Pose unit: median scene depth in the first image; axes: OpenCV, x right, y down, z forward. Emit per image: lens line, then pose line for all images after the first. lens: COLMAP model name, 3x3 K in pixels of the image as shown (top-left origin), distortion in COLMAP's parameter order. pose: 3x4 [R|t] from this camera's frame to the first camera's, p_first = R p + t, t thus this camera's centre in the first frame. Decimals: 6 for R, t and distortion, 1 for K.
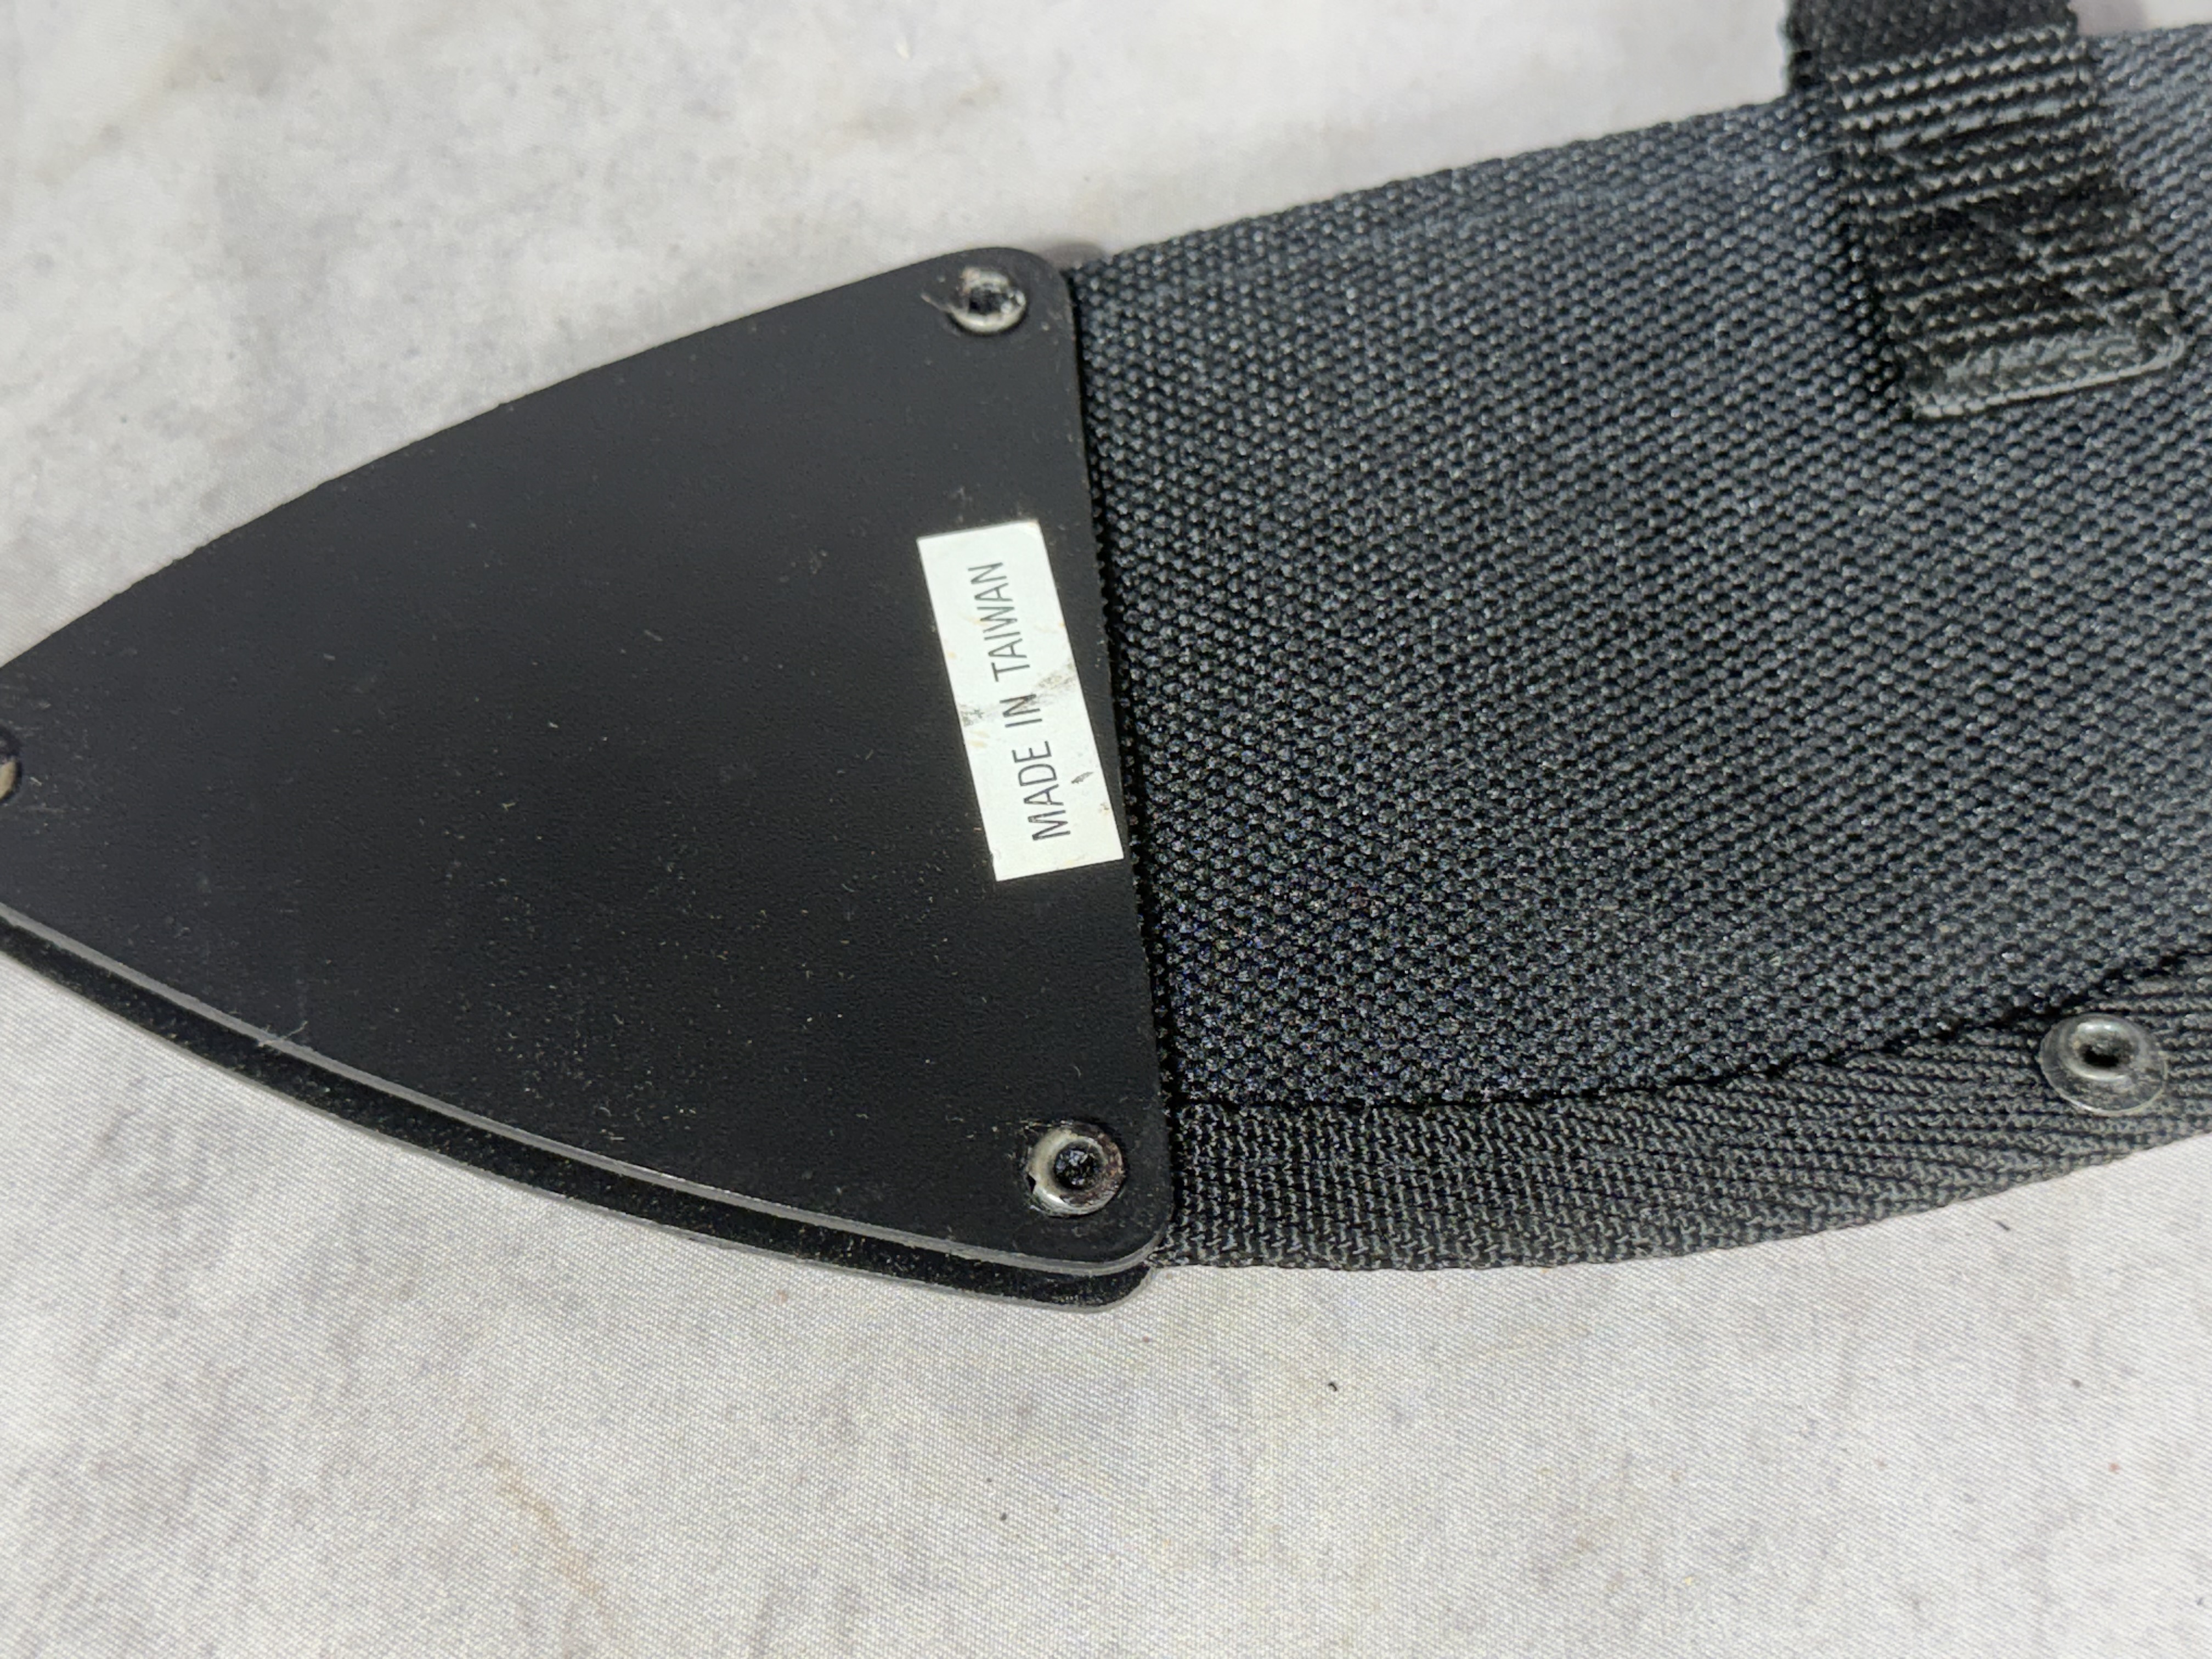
lens RADIAL K [[3056.4, 0, 1106.0], [0, 3056.4, 829.5], [0, 0, 1]] dist [0.199495, -0.585474]
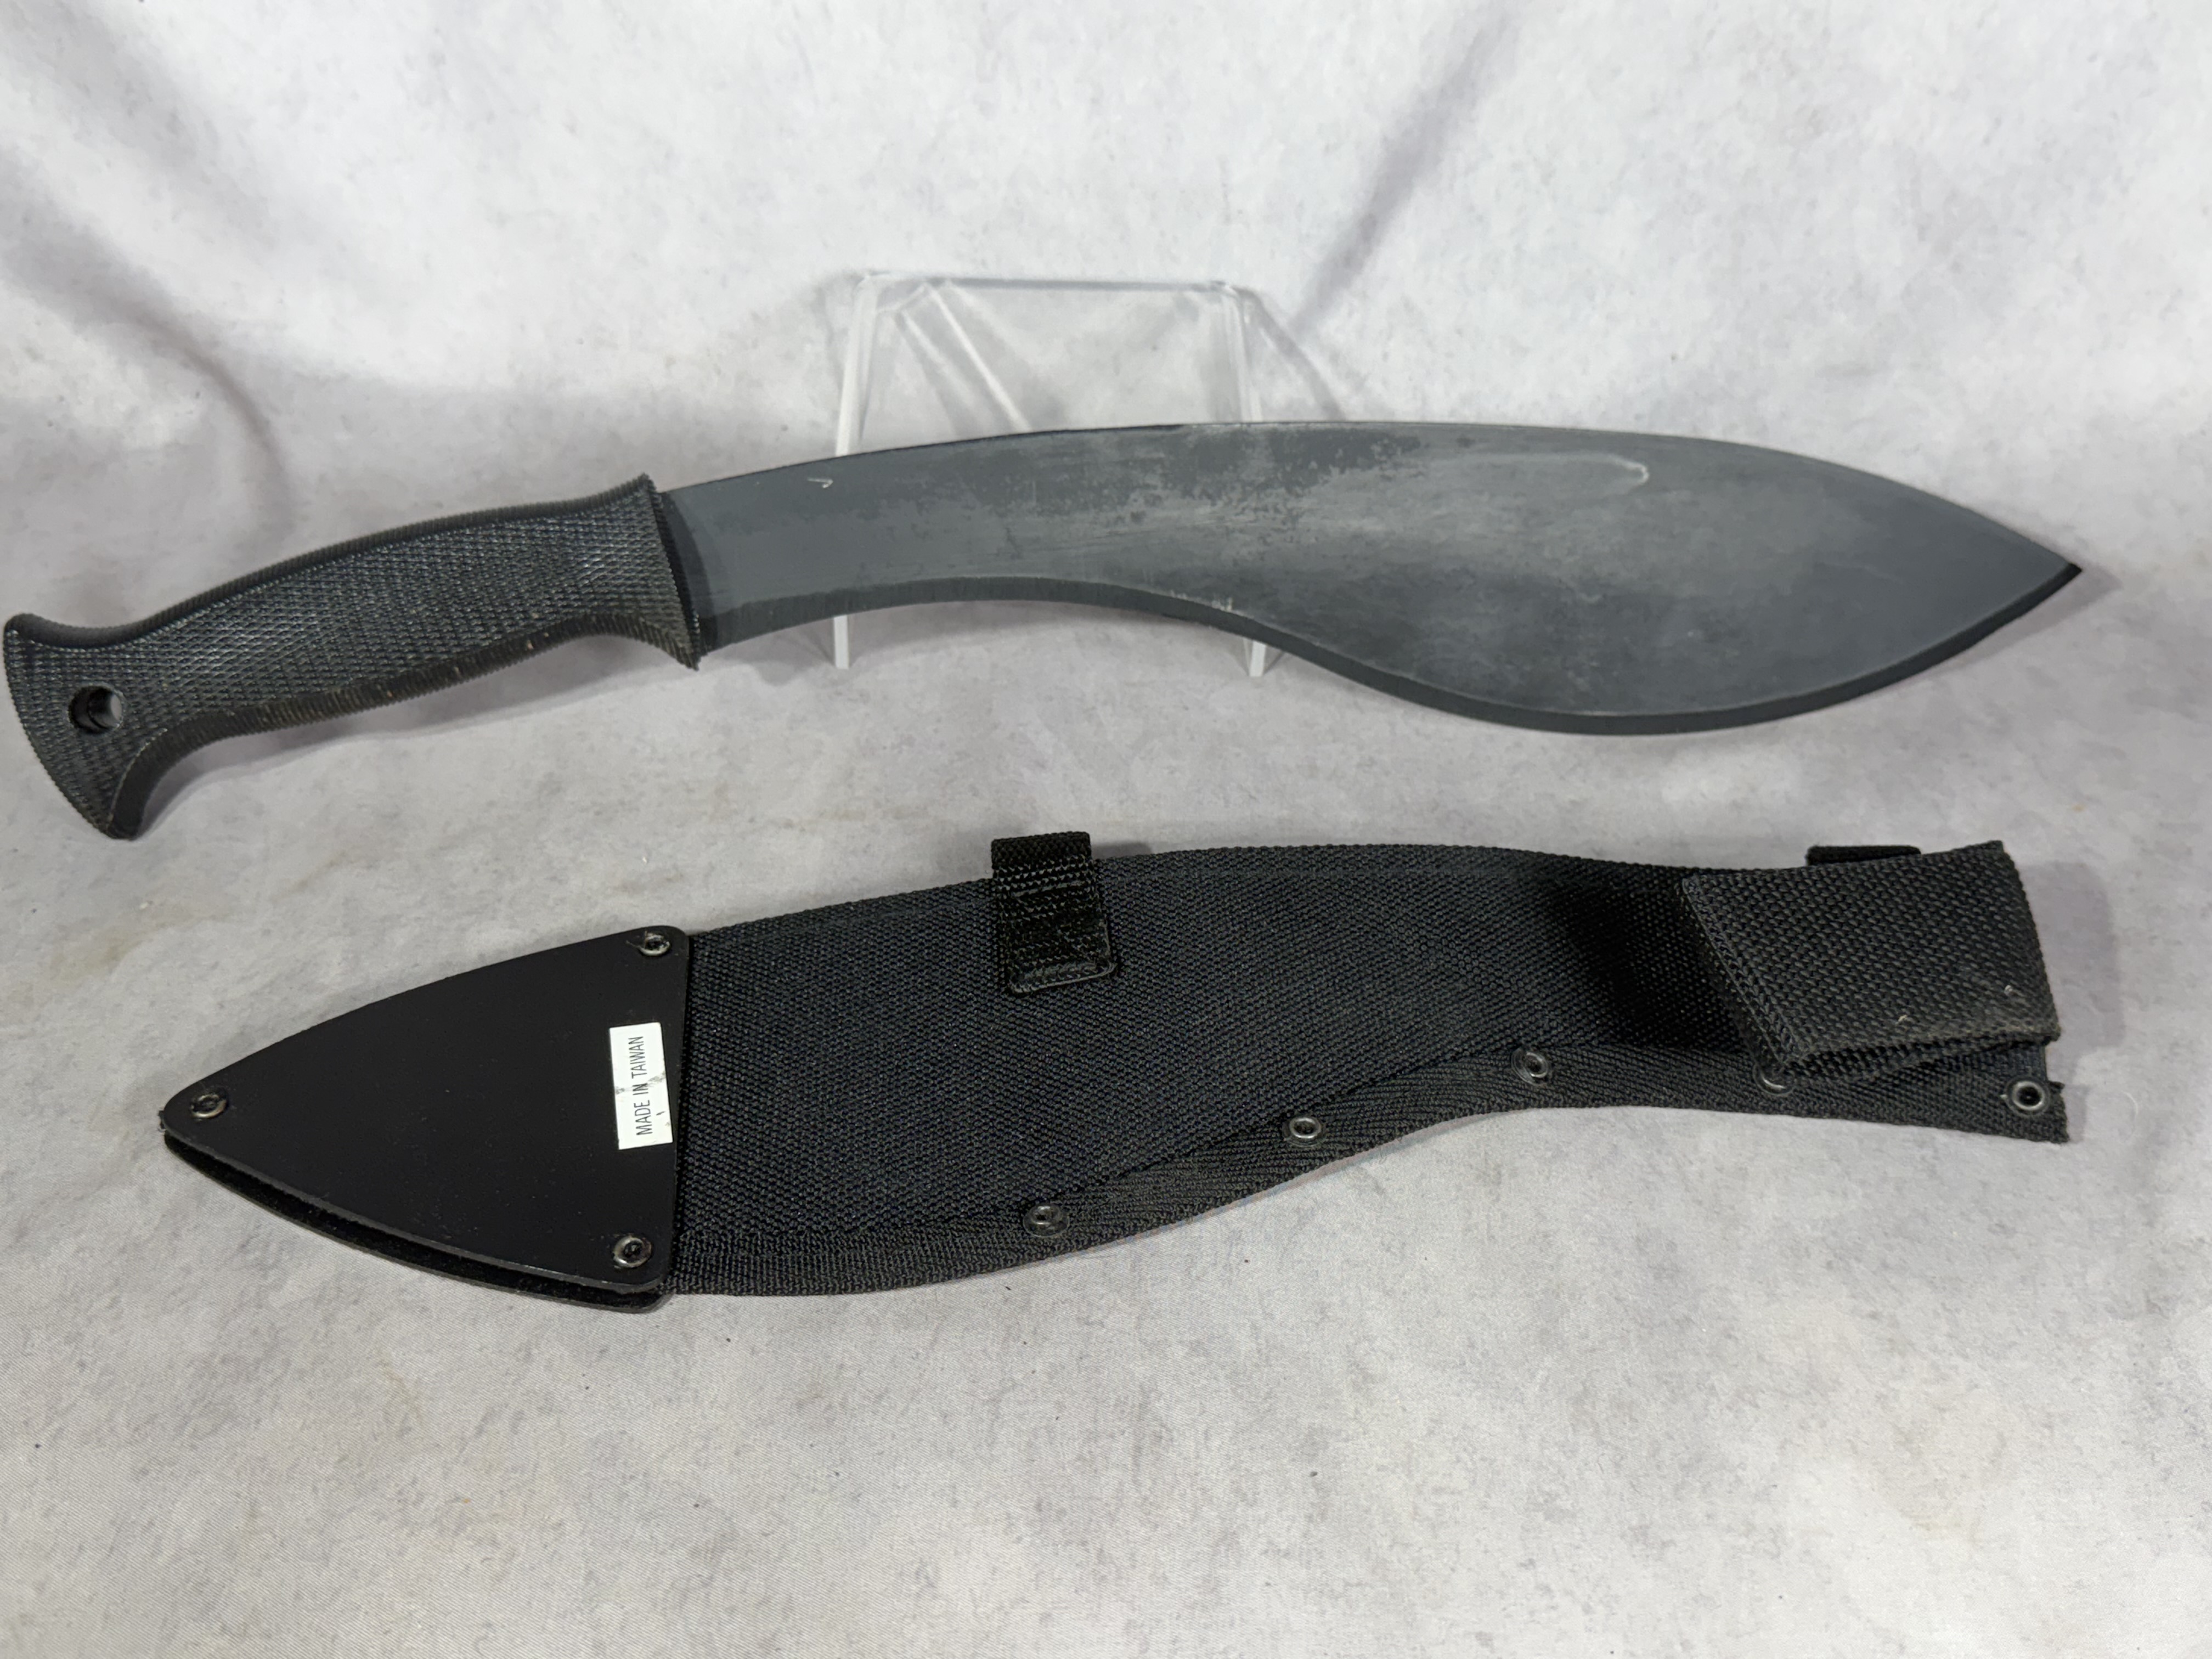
lens RADIAL K [[2155.8, 0, 1106.0], [0, 2155.8, 829.5], [0, 0, 1]] dist [0.167537, -0.490826]
pose [[0.998608, 0.031760, 0.042112, 0.276070], [-0.015635, 0.940749, -0.338742, 0.364292], [-0.050375, 0.337612, 0.939936, -0.769102]]
